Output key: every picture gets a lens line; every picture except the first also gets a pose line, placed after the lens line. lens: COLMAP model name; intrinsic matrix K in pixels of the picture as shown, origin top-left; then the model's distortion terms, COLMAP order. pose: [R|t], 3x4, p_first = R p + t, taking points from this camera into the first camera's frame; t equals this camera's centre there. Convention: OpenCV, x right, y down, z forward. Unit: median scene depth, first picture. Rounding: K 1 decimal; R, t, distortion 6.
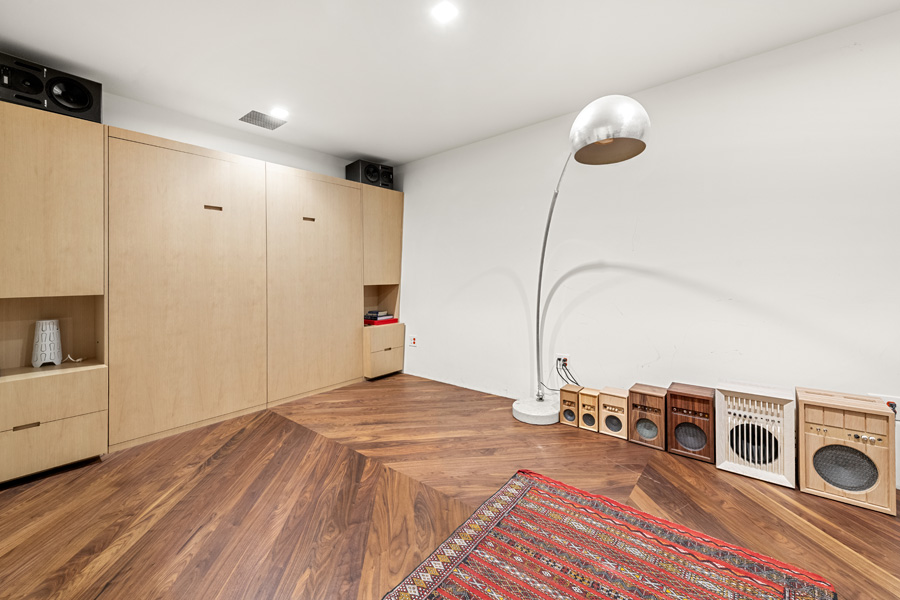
lens RADIAL K [[360.8, 0, 467.3], [0, 360.8, 274.7], [0, 0, 1]] dist [0.008464, -0.001672]
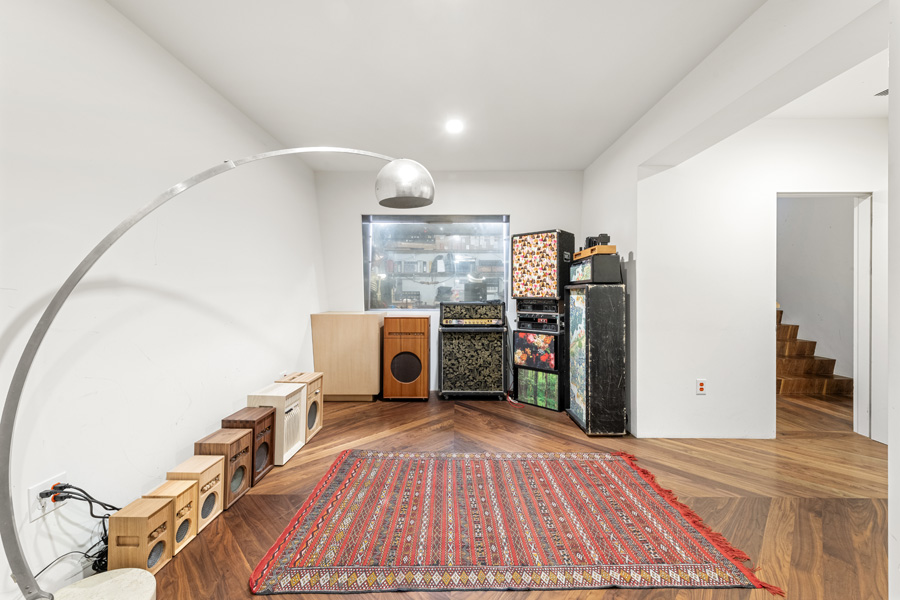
lens RADIAL K [[360.8, 0, 453.8], [0, 360.8, 295.5], [0, 0, 1]] dist [0.008464, -0.001672]
pose [[-0.620455, 0.008809, 0.784193, -0.535664], [0.004757, 0.999961, -0.007469, 0.001146], [-0.784228, -0.000904, -0.620473, 0.983161]]
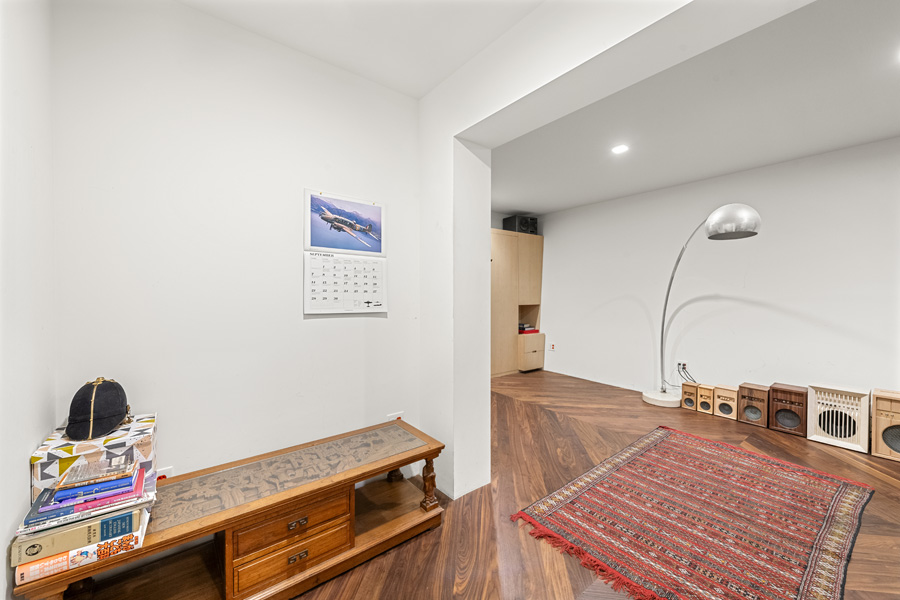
lens RADIAL K [[360.8, 0, 449.8], [0, 360.8, 292.3], [0, 0, 1]] dist [0.008464, -0.001672]
pose [[0.972236, 0.021409, -0.233023, -0.343987], [-0.019247, 0.999748, 0.011549, -0.048677], [0.233211, -0.006743, 0.972403, -0.670897]]
